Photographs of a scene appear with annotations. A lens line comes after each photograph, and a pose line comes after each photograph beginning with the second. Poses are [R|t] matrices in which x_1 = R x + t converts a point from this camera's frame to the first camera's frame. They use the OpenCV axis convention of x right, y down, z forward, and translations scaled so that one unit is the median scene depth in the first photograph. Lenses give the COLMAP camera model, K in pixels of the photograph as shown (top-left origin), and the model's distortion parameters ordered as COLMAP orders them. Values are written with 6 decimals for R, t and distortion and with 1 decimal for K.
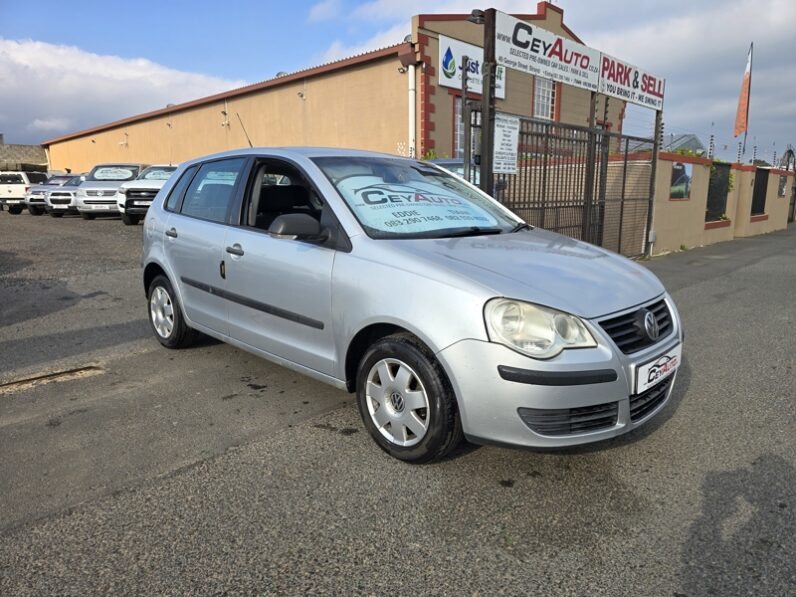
lens RADIAL K [[535.8, 0, 405.2], [0, 535.8, 298.9], [0, 0, 1]] dist [0.042183, -0.037495]
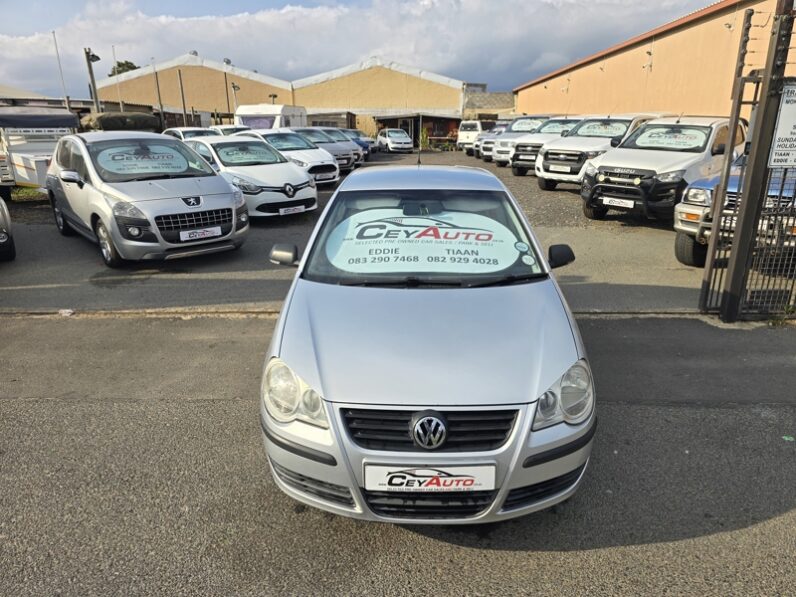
lens RADIAL K [[535.8, 0, 405.7], [0, 535.8, 299.9], [0, 0, 1]] dist [0.042183, -0.037495]
pose [[0.682762, 0.222119, -0.696060, 0.171027], [-0.136559, 0.974677, 0.177079, -0.055079], [0.717766, -0.025849, 0.695804, 0.057311]]
